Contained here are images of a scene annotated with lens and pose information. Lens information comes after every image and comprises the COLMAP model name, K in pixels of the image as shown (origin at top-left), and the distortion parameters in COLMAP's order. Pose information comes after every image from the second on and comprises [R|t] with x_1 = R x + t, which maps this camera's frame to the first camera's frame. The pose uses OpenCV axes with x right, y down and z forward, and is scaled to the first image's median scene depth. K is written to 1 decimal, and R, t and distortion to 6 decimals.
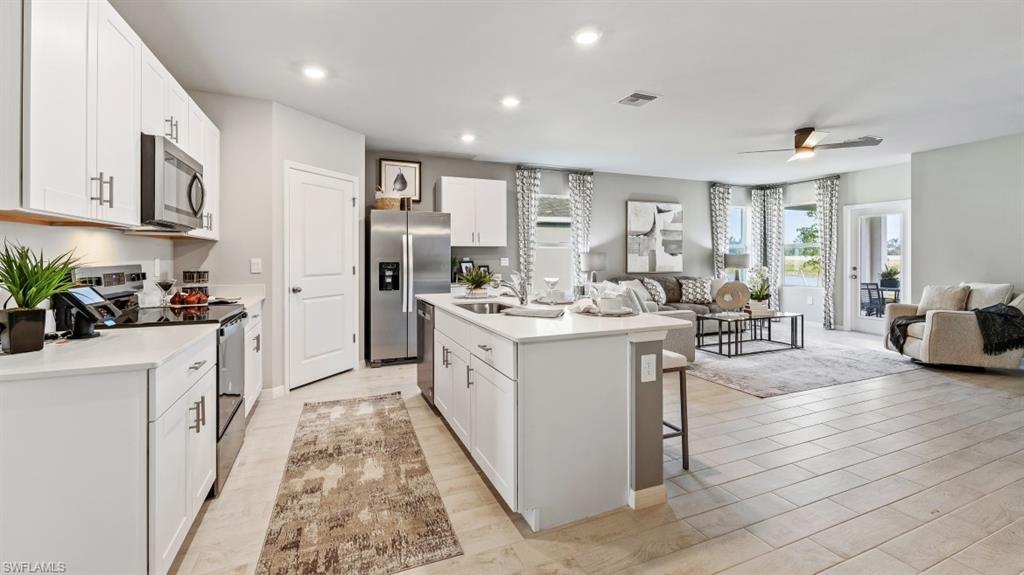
lens RADIAL K [[427.3, 0, 512.4], [0, 427.3, 259.6], [0, 0, 1]] dist [-0.003064, -0.000239]
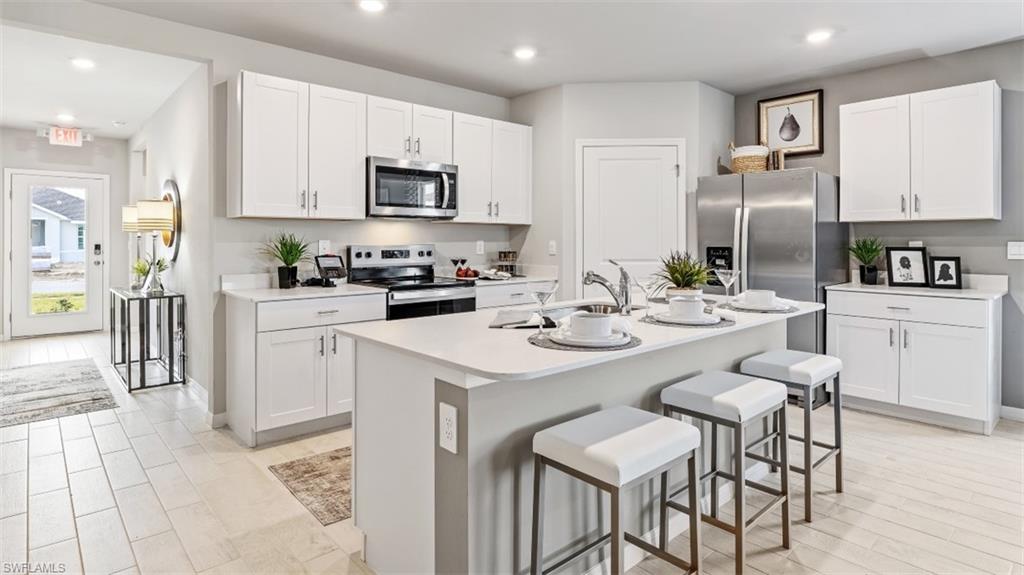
lens RADIAL K [[539.1, 0, 510.0], [0, 539.1, 238.9], [0, 0, 1]] dist [-0.010988, 0.002100]
pose [[0.315303, 0.000849, -0.948991, 0.352665], [-0.006142, 0.999980, -0.001146, -0.003183], [0.948971, 0.006190, 0.315302, 0.281078]]
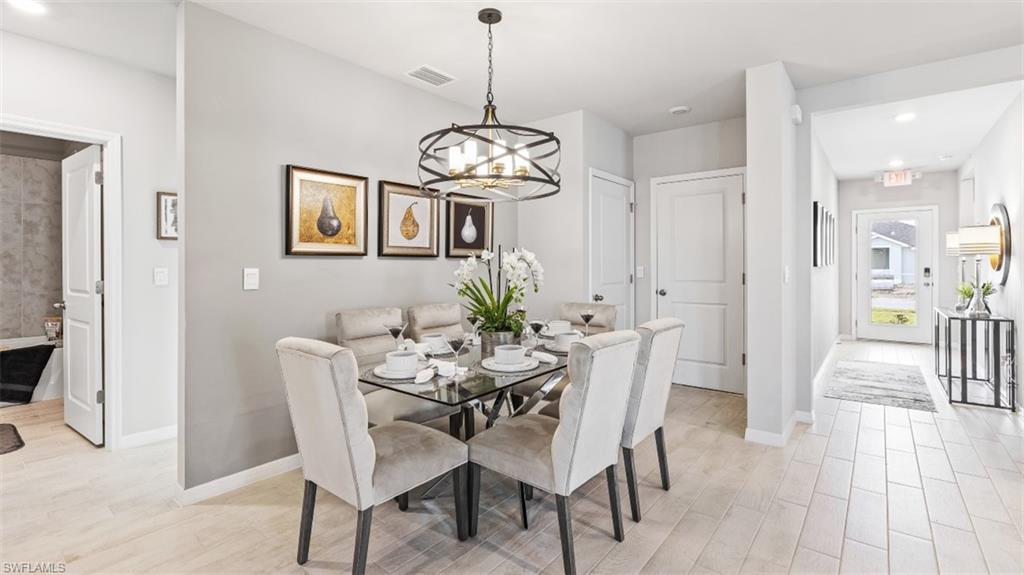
lens RADIAL K [[459.4, 0, 512.6], [0, 459.4, 267.0], [0, 0, 1]] dist [-0.000622, -0.000449]
pose [[-0.884783, 0.007325, -0.465946, 0.389620], [0.003516, 0.999953, 0.009043, -0.003439], [0.465990, 0.006363, -0.884767, 0.319016]]
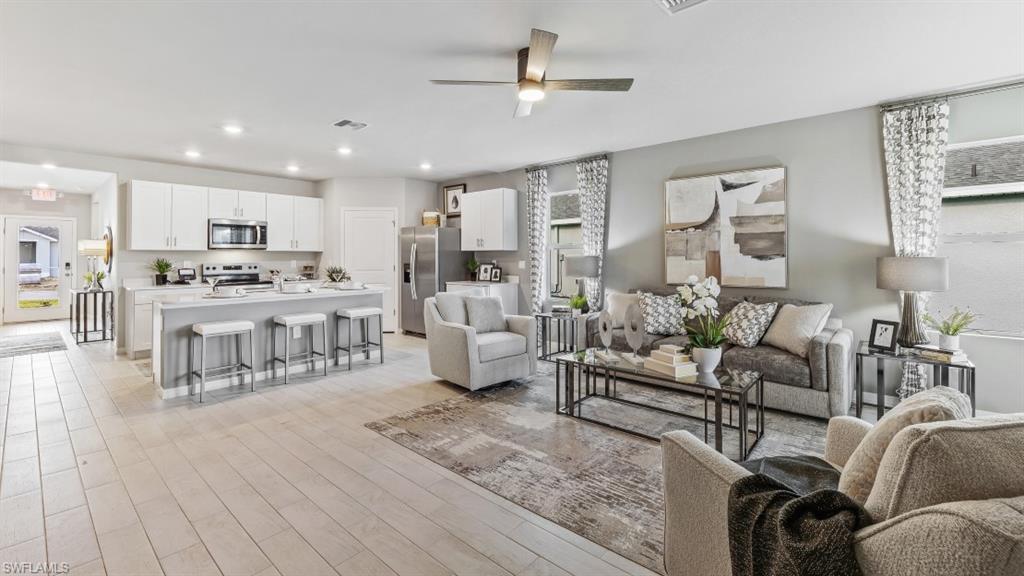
lens RADIAL K [[459.4, 0, 543.7], [0, 459.4, 249.6], [0, 0, 1]] dist [-0.000622, -0.000449]
pose [[0.423015, -0.009368, -0.906074, 0.991005], [-0.003343, 0.999924, -0.011899, -0.017230], [0.906117, 0.008063, 0.422951, 0.572879]]
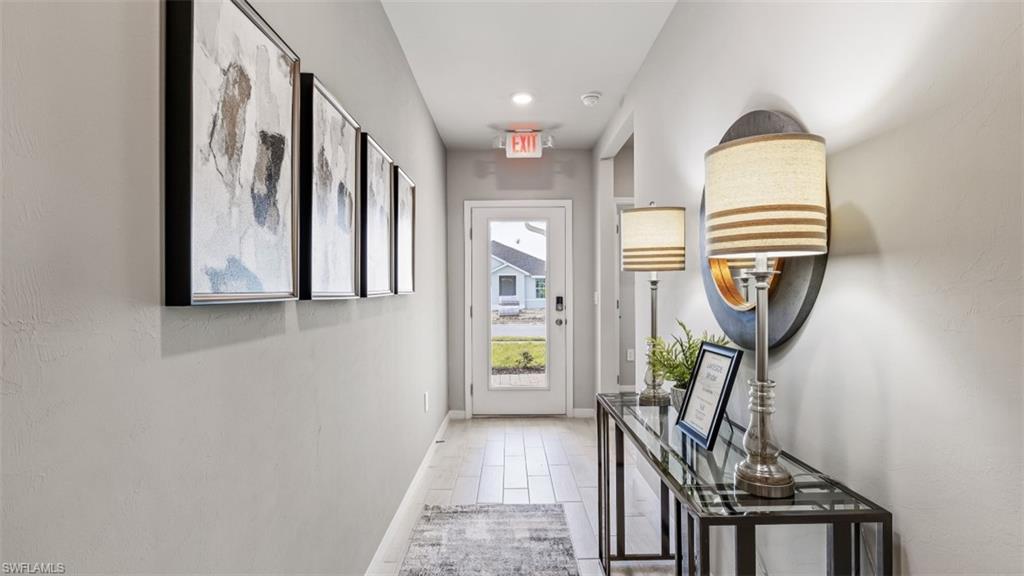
lens RADIAL K [[459.4, 0, 512.0], [0, 459.4, 286.9], [0, 0, 1]] dist [-0.000622, -0.000449]
pose [[-0.397044, -0.002309, -0.917797, -0.289294], [0.003695, 0.999985, -0.004114, -0.000046], [0.917792, -0.005024, -0.397029, 0.036359]]
